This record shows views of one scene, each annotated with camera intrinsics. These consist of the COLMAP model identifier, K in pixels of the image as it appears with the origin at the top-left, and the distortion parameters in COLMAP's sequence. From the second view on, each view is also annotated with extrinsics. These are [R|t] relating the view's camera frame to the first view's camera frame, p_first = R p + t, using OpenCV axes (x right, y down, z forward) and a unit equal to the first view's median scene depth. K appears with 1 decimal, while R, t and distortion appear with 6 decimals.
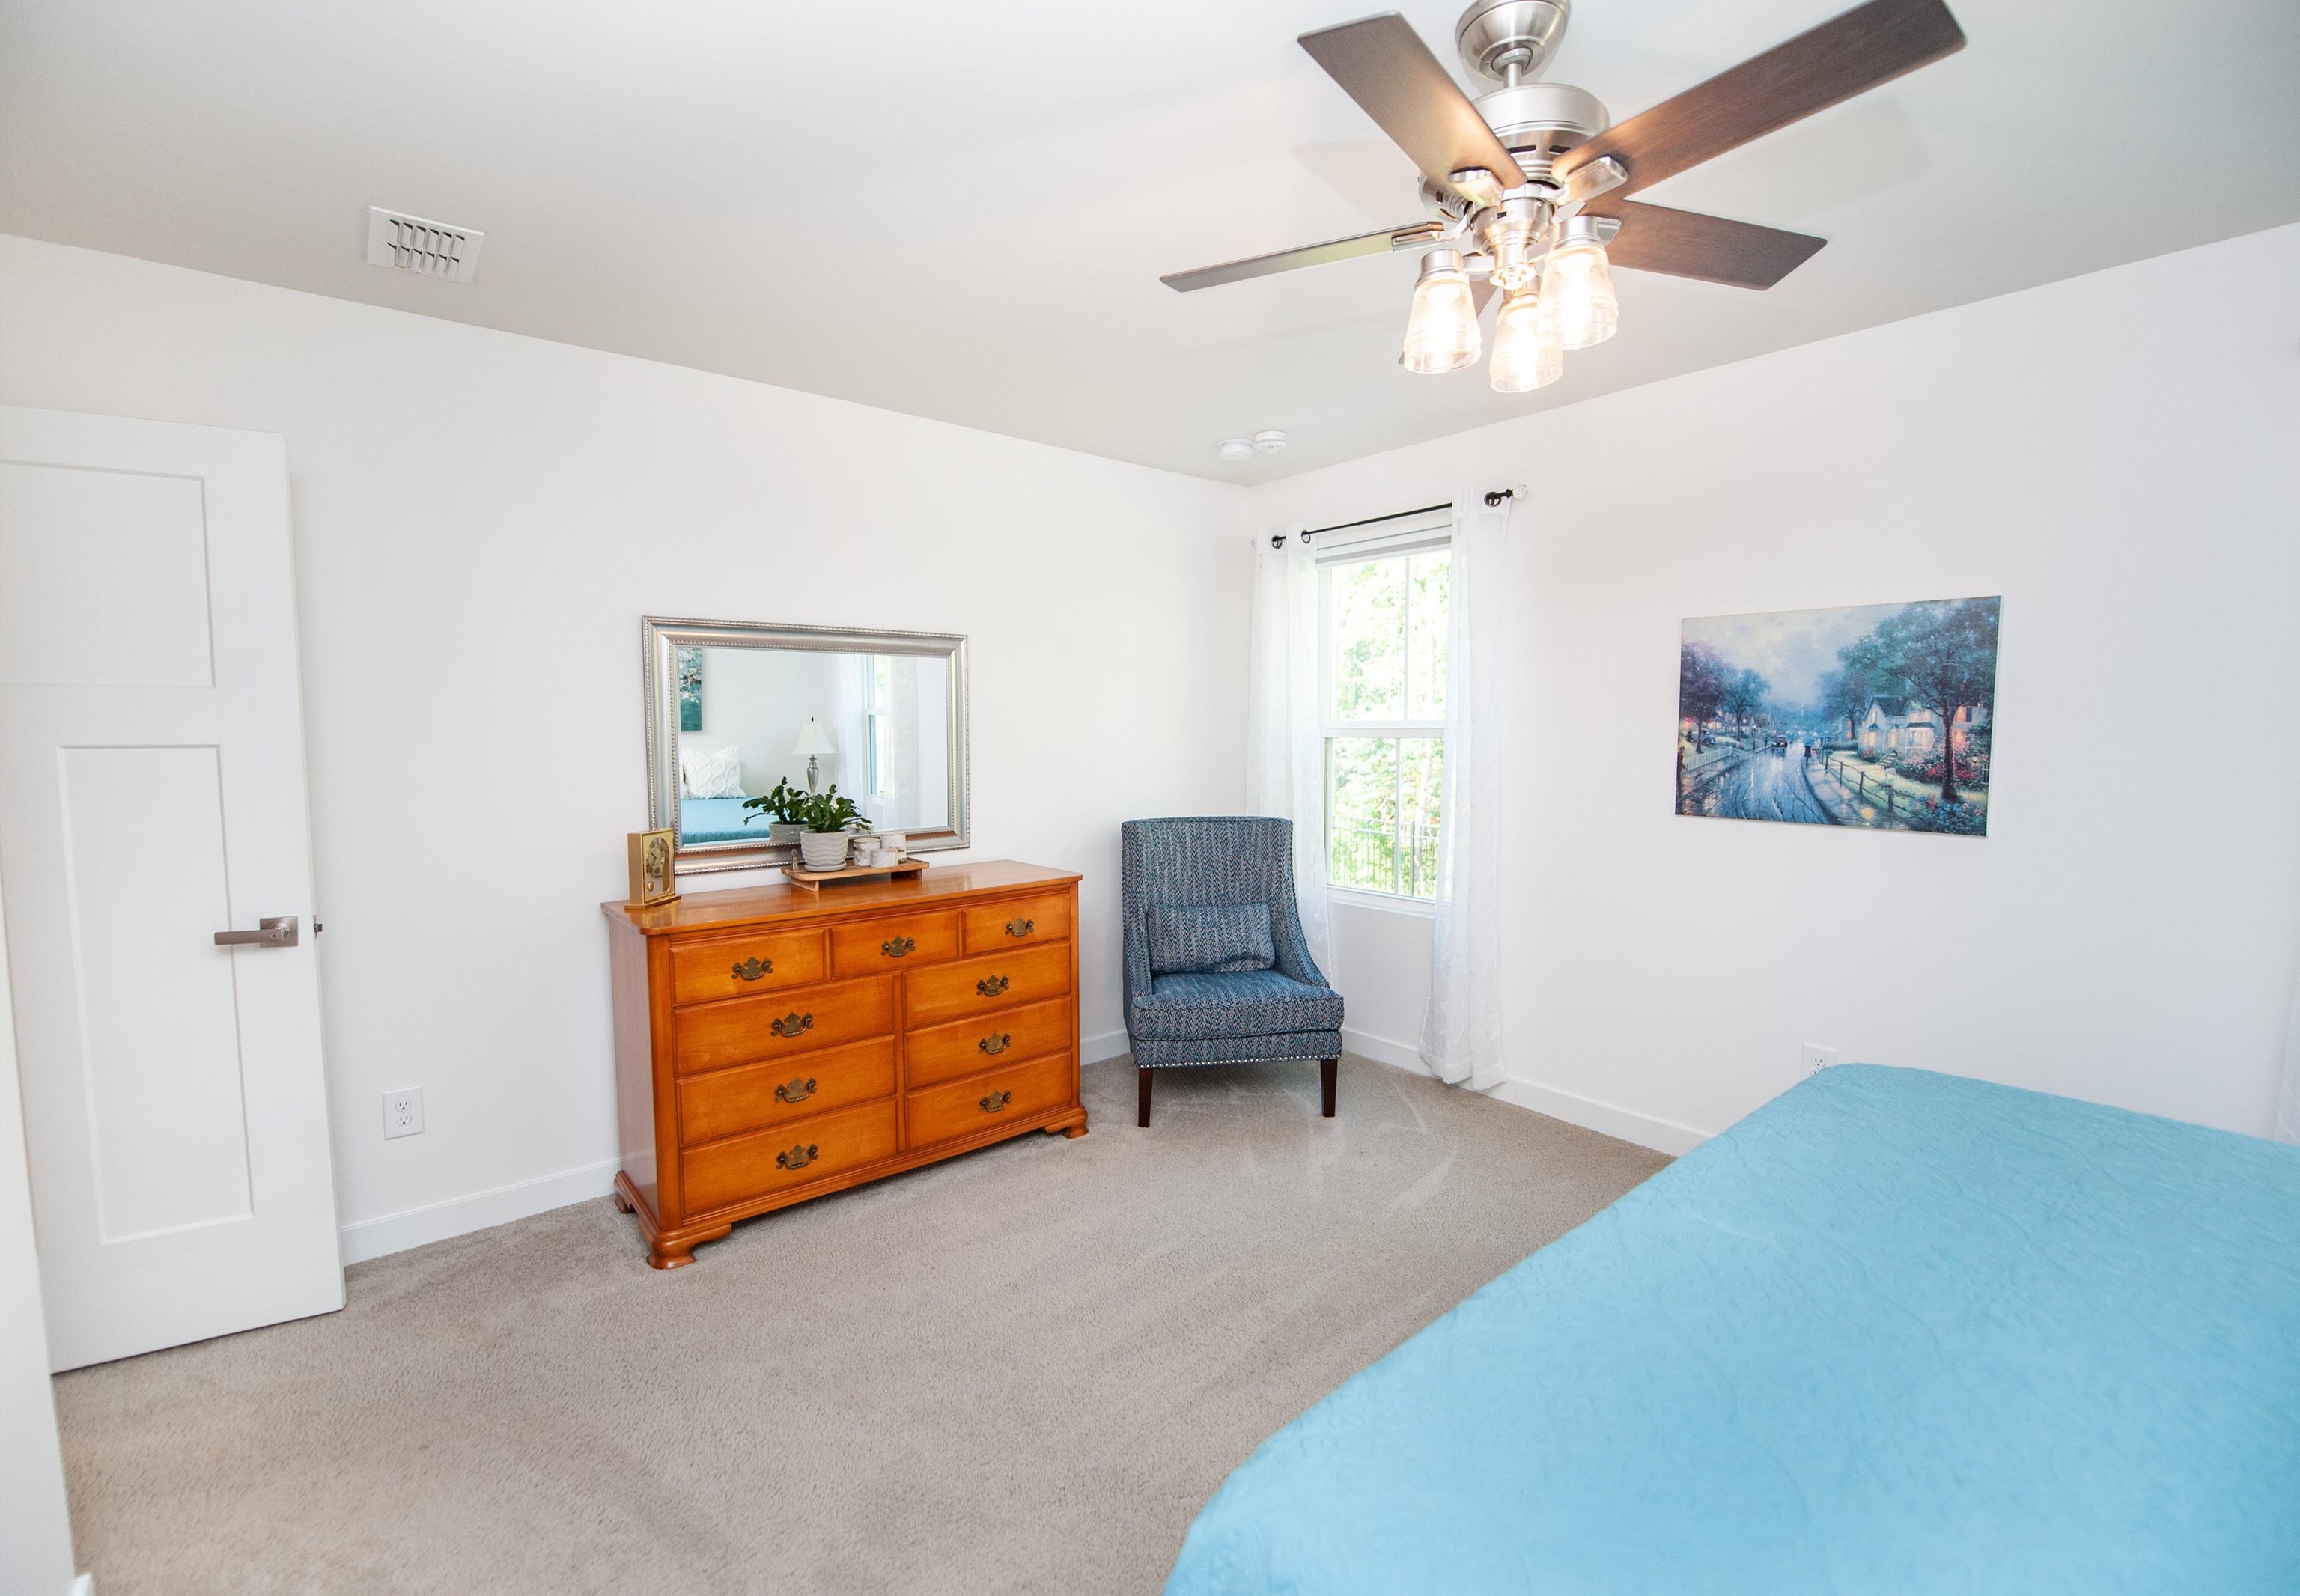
lens RADIAL K [[966.4, 0, 1150.0], [0, 966.4, 798.0], [0, 0, 1]] dist [-0.002793, -0.000216]
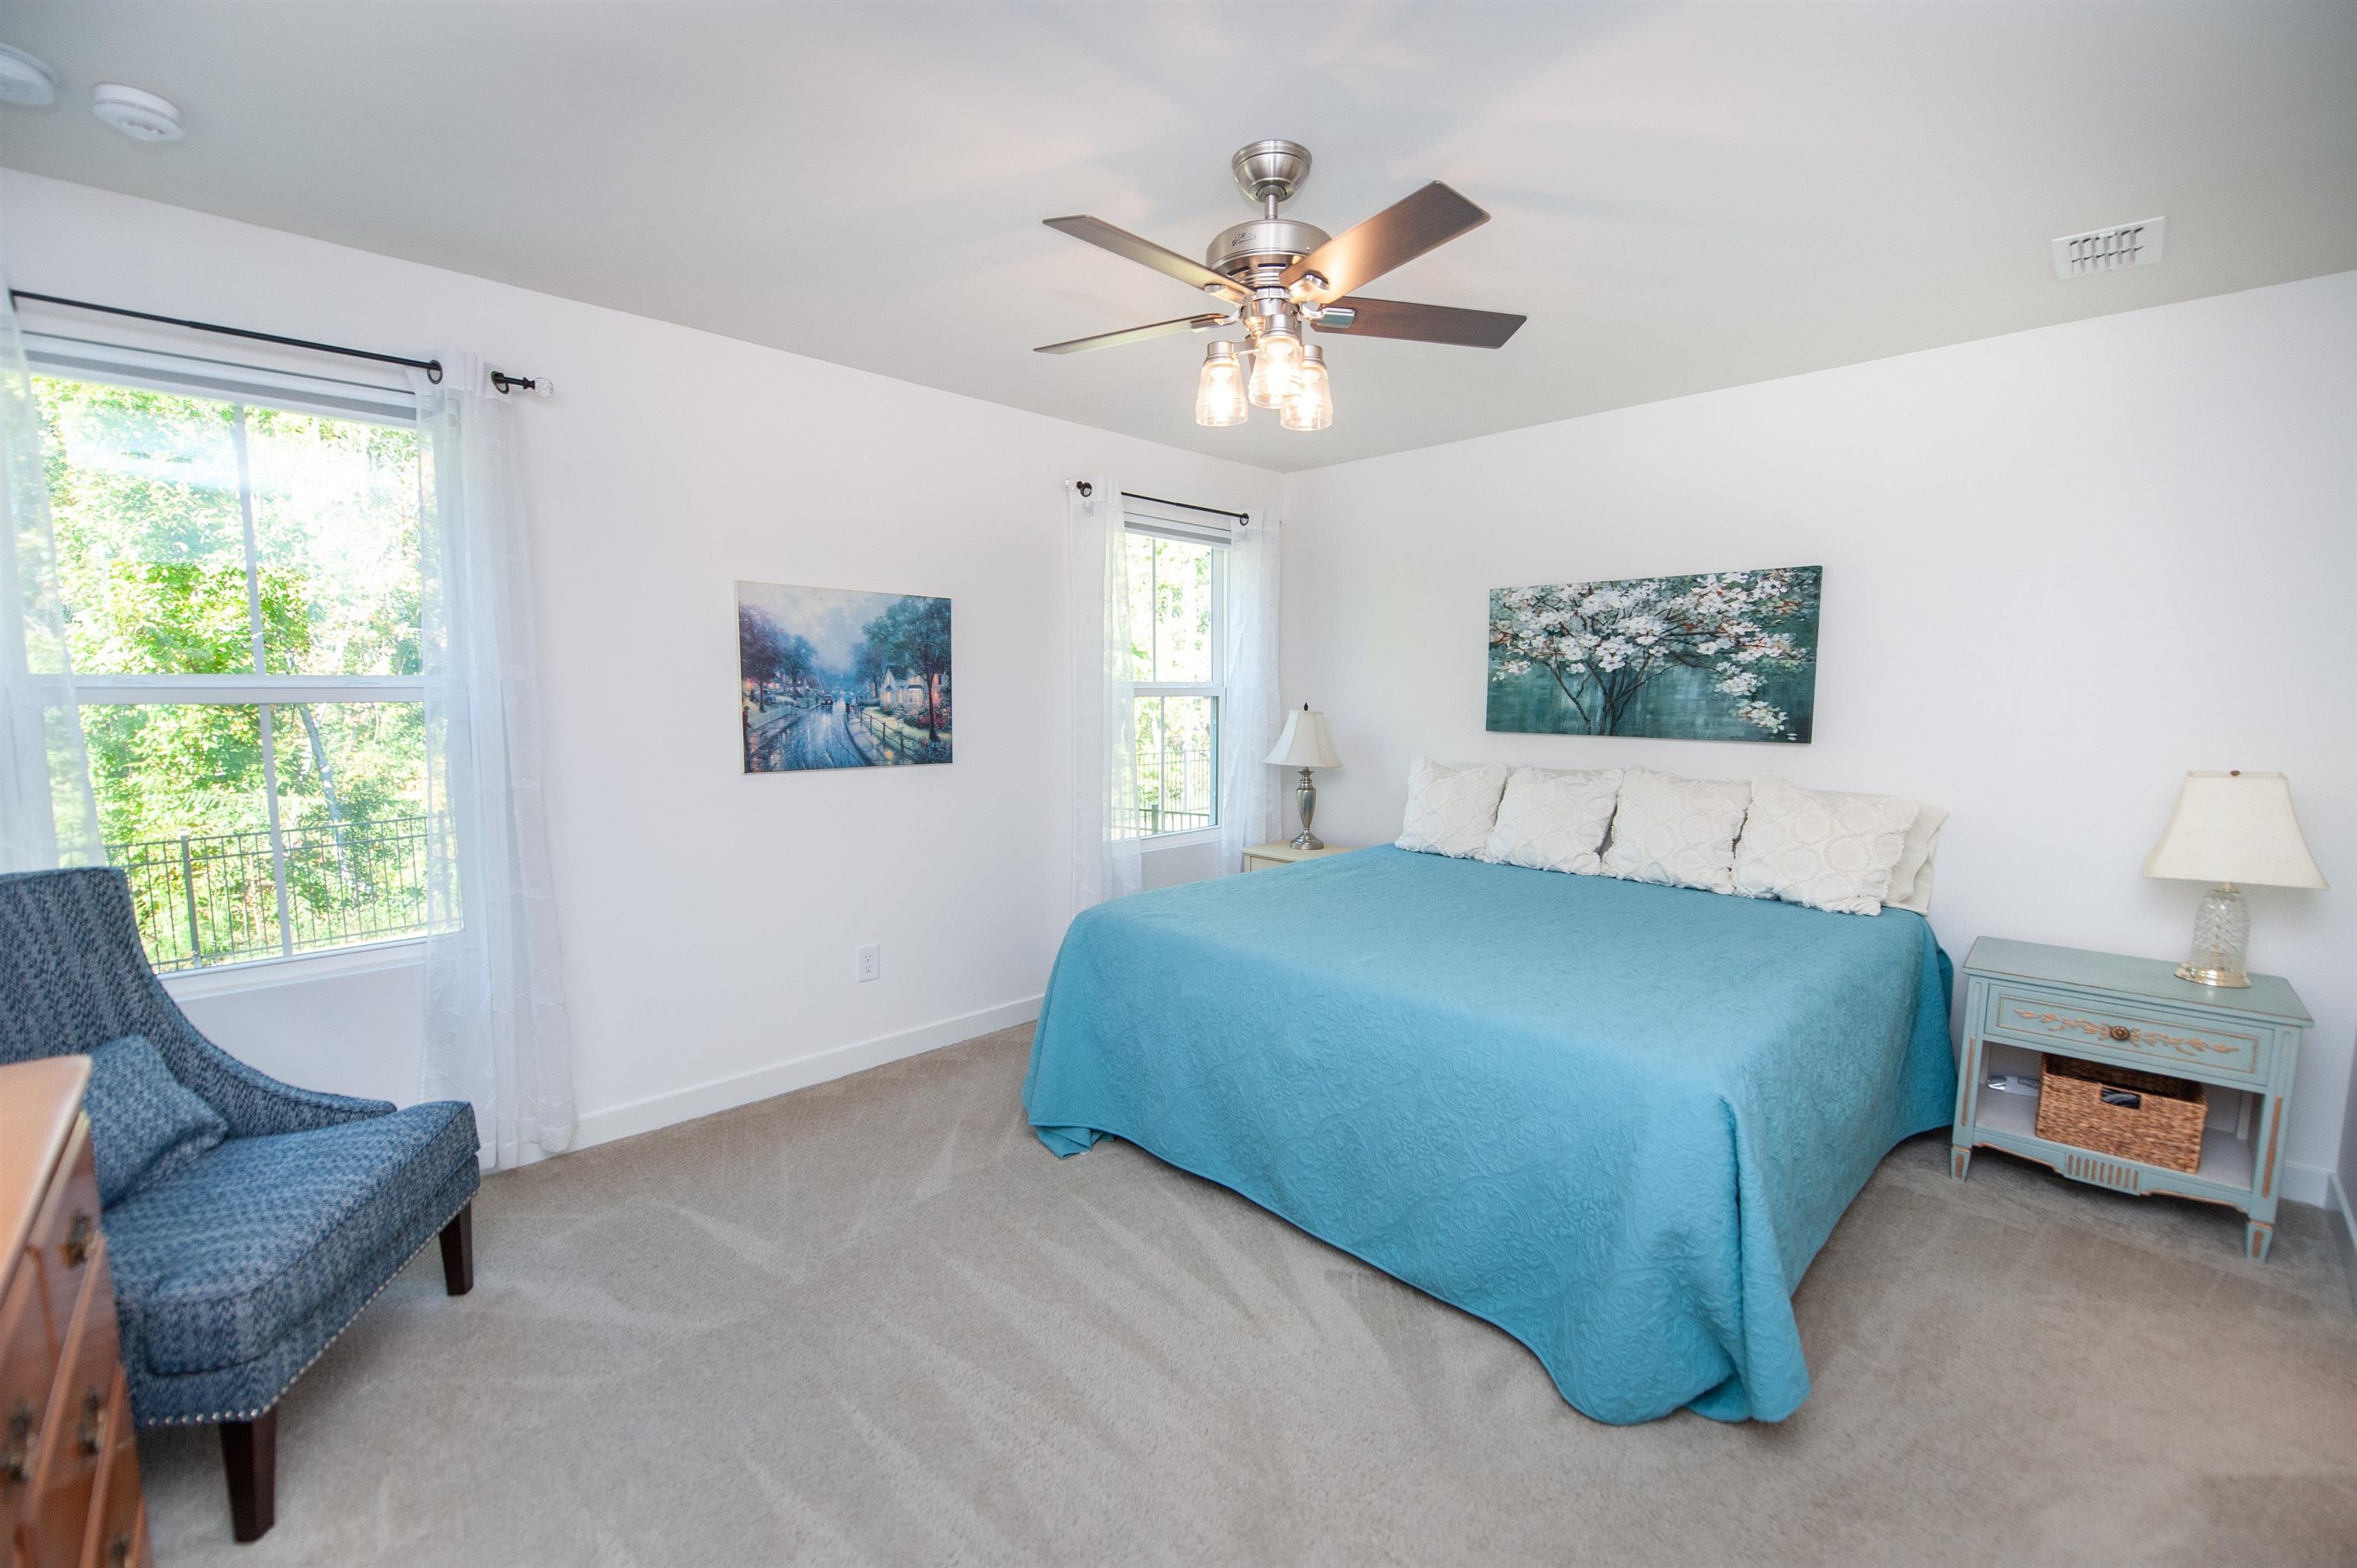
lens RADIAL K [[972.2, 0, 1185.5], [0, 972.2, 786.6], [0, 0, 1]] dist [-0.019378, -0.000821]
pose [[-0.075515, -0.099261, 0.992192, -0.580003], [0.066280, 0.992333, 0.104320, -0.050542], [-0.994939, 0.073640, -0.068357, 0.688621]]
